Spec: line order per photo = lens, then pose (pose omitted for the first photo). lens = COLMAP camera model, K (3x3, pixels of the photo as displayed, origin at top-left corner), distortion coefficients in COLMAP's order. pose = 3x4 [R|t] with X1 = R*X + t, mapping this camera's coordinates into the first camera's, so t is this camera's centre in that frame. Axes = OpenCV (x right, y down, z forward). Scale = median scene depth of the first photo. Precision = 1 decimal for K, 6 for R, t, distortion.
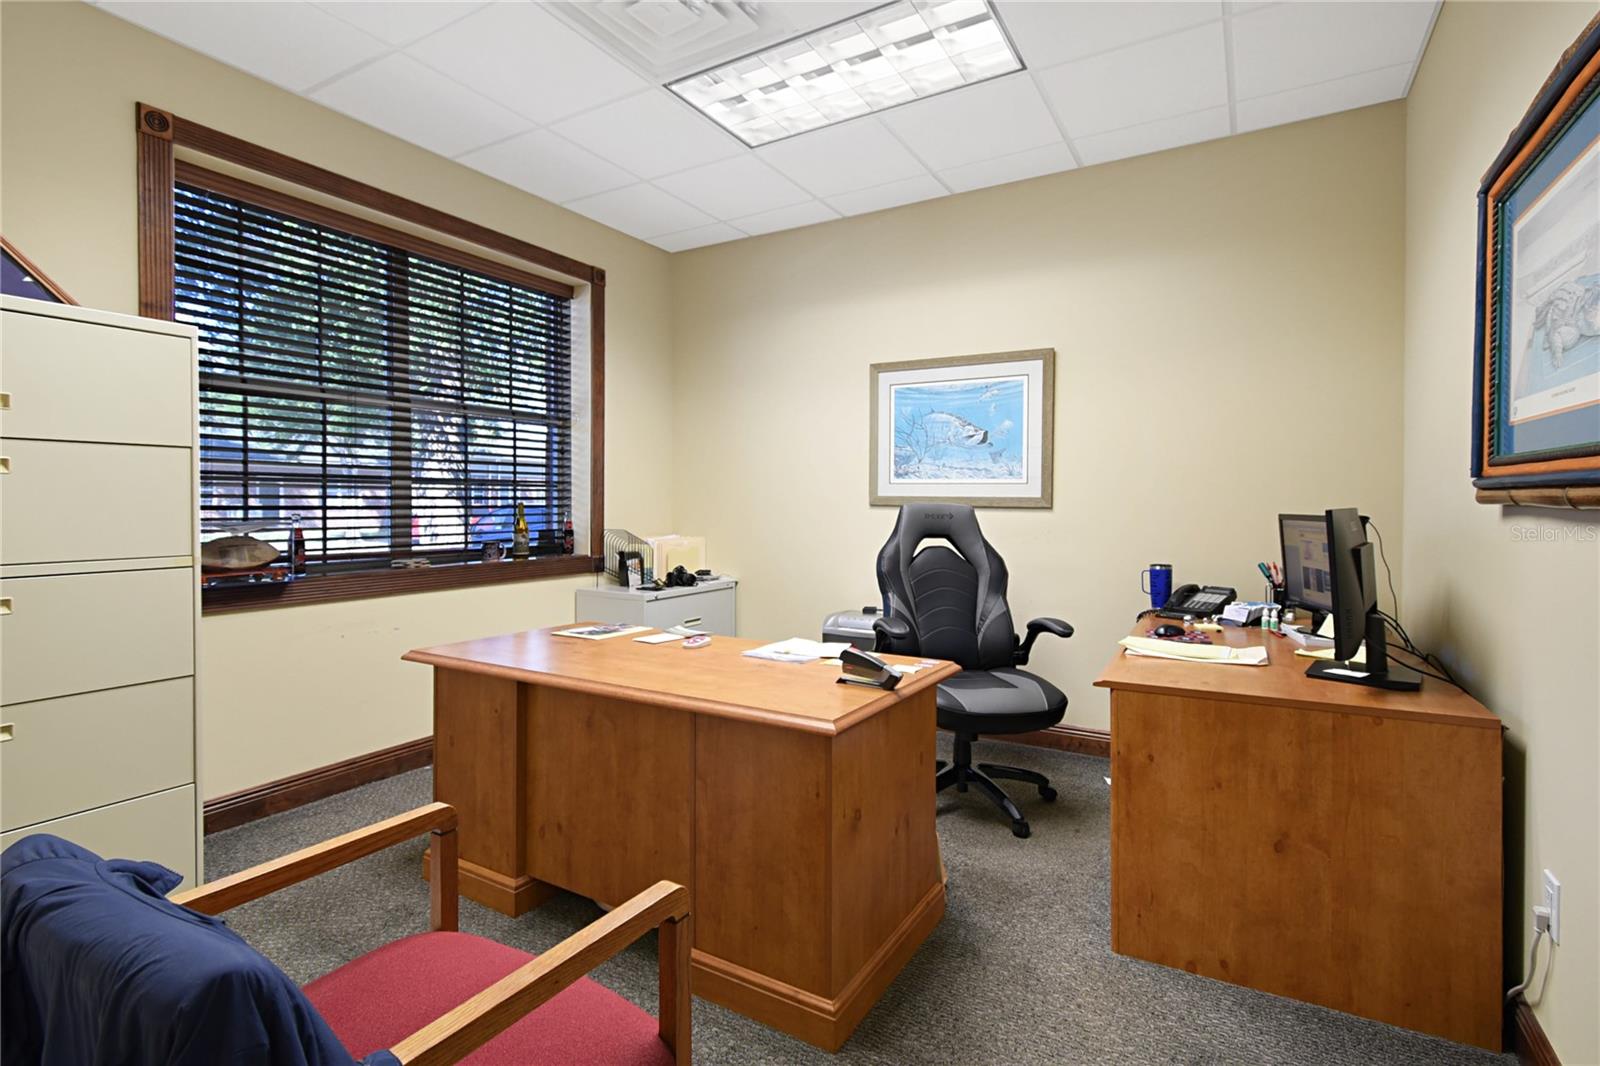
lens RADIAL K [[754.7, 0, 790.3], [0, 754.7, 506.9], [0, 0, 1]] dist [-0.002499, 0.000270]
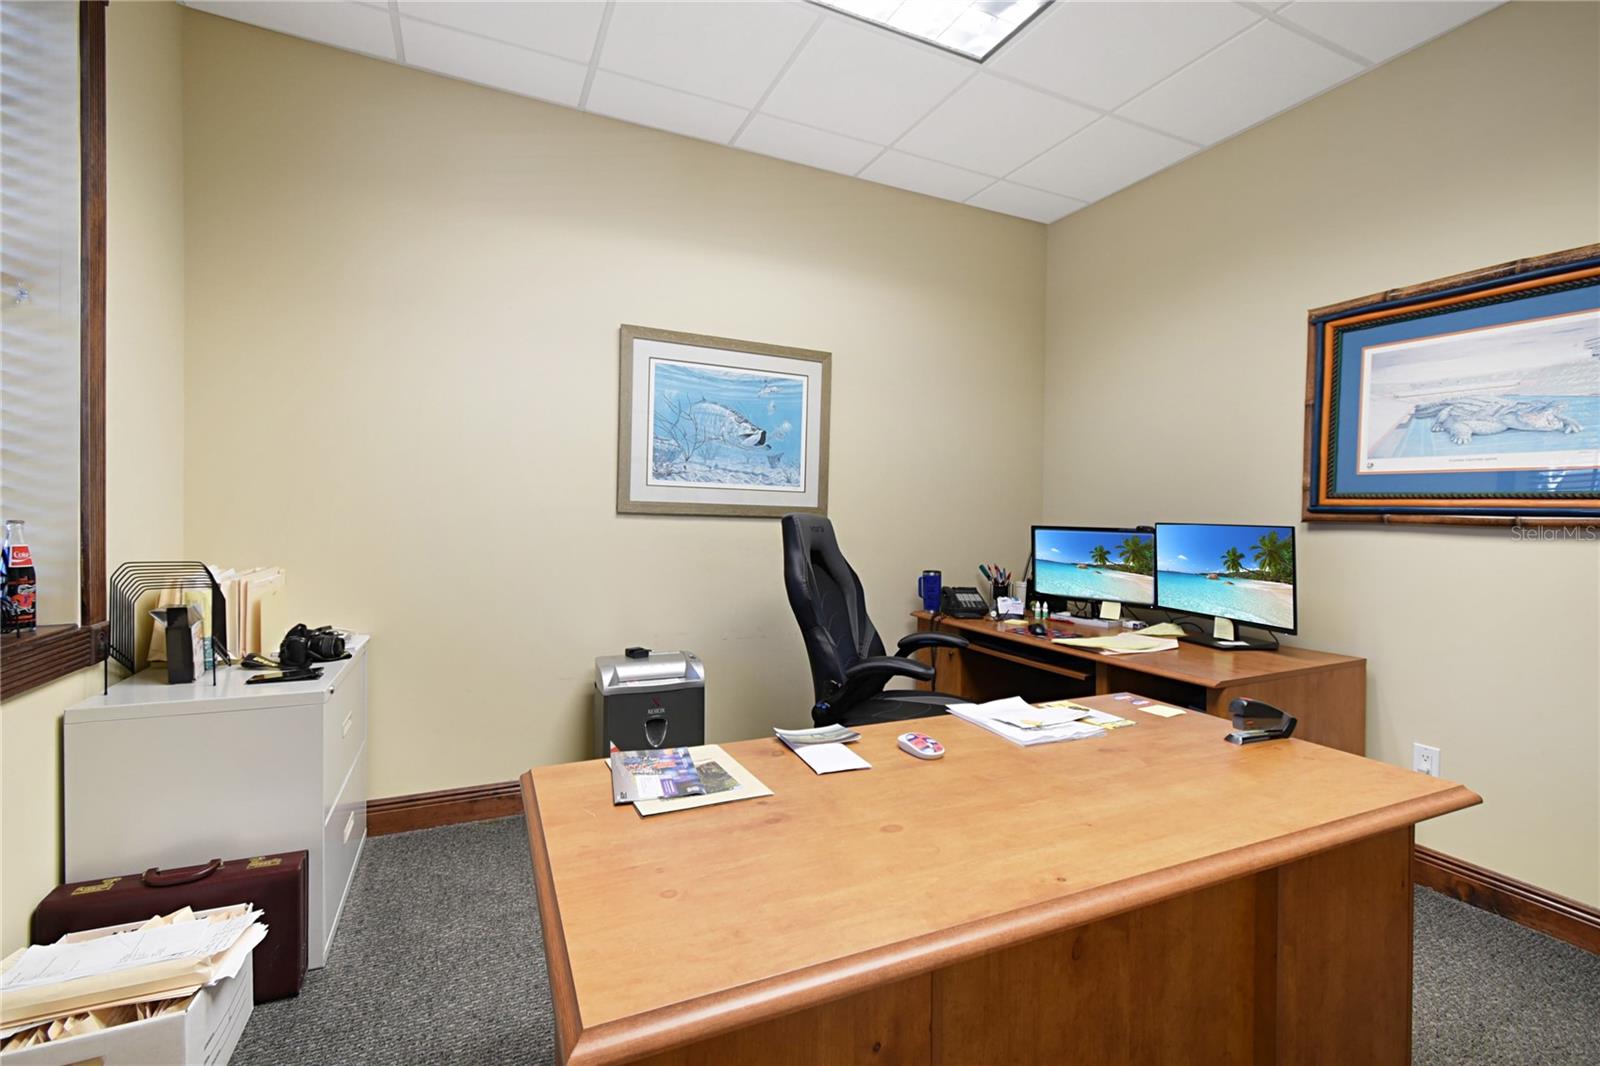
lens RADIAL K [[728.8, 0, 803.7], [0, 728.8, 519.8], [0, 0, 1]] dist [-0.000016, 0.000057]
pose [[0.555891, 0.001247, 0.831254, -0.410296], [-0.012612, 0.999896, 0.006934, -0.002970], [-0.831159, -0.014338, 0.555849, 0.467115]]
